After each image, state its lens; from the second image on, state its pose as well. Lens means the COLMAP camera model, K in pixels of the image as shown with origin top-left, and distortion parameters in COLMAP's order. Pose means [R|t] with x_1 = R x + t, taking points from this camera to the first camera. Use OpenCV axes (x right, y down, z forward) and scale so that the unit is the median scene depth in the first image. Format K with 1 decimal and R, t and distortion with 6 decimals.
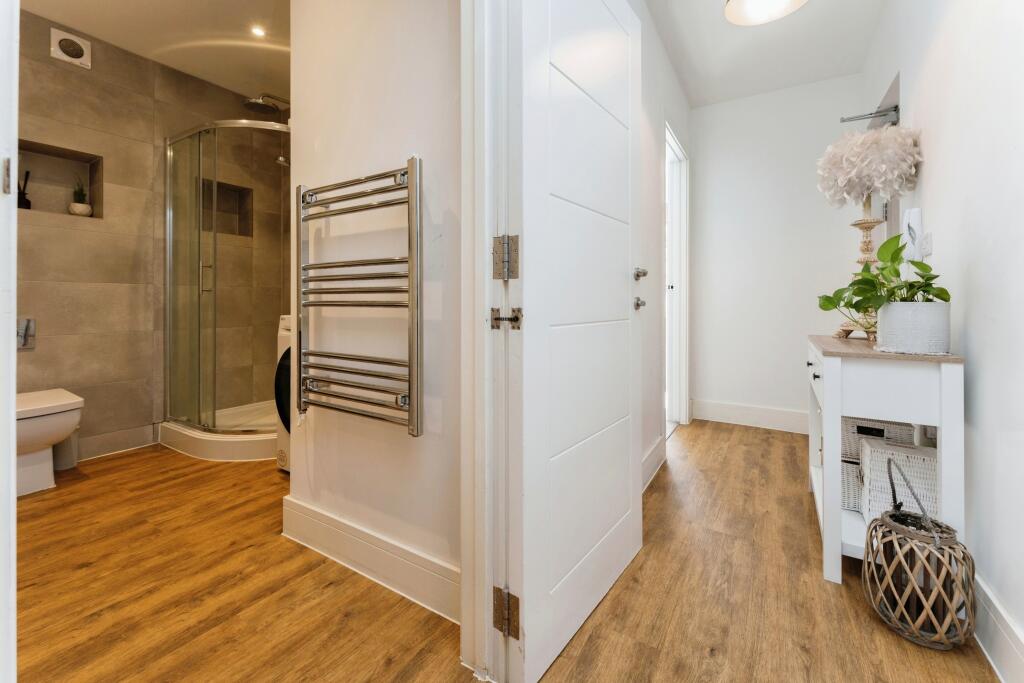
lens RADIAL K [[418.7, 0, 512.6], [0, 418.7, 315.1], [0, 0, 1]] dist [0.003484, 0.000659]
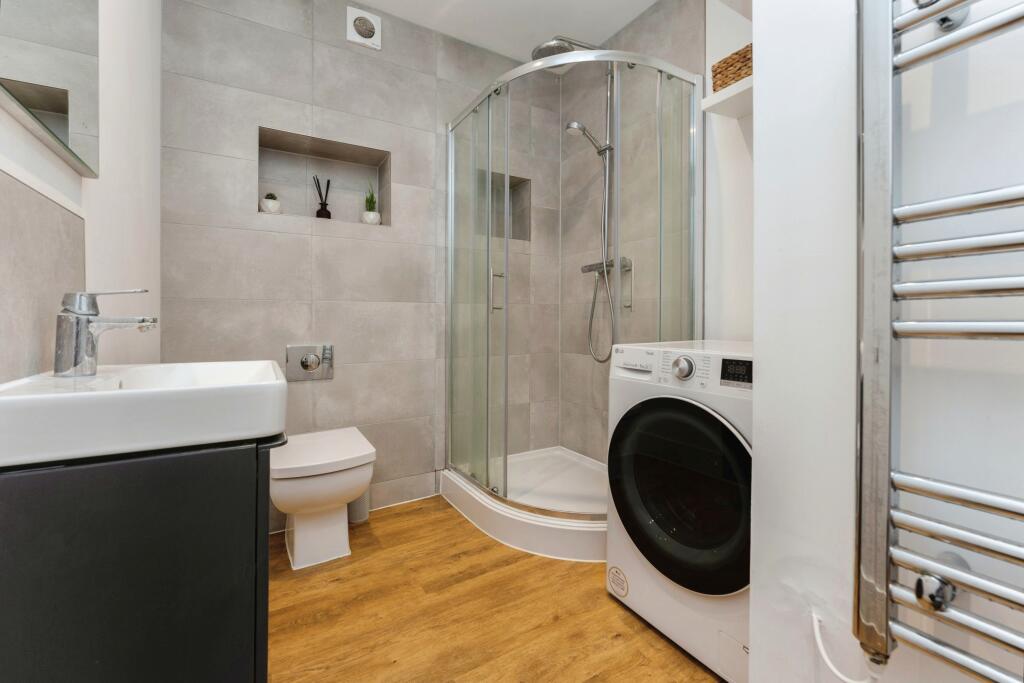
lens RADIAL K [[420.7, 0, 512.0], [0, 420.7, 341.5], [0, 0, 1]] dist [-0.001309, 0.000014]
pose [[0.893101, 0.011738, -0.449702, -0.379390], [-0.005081, 0.999859, 0.016008, -0.012105], [0.449827, -0.012011, 0.893035, 0.357325]]
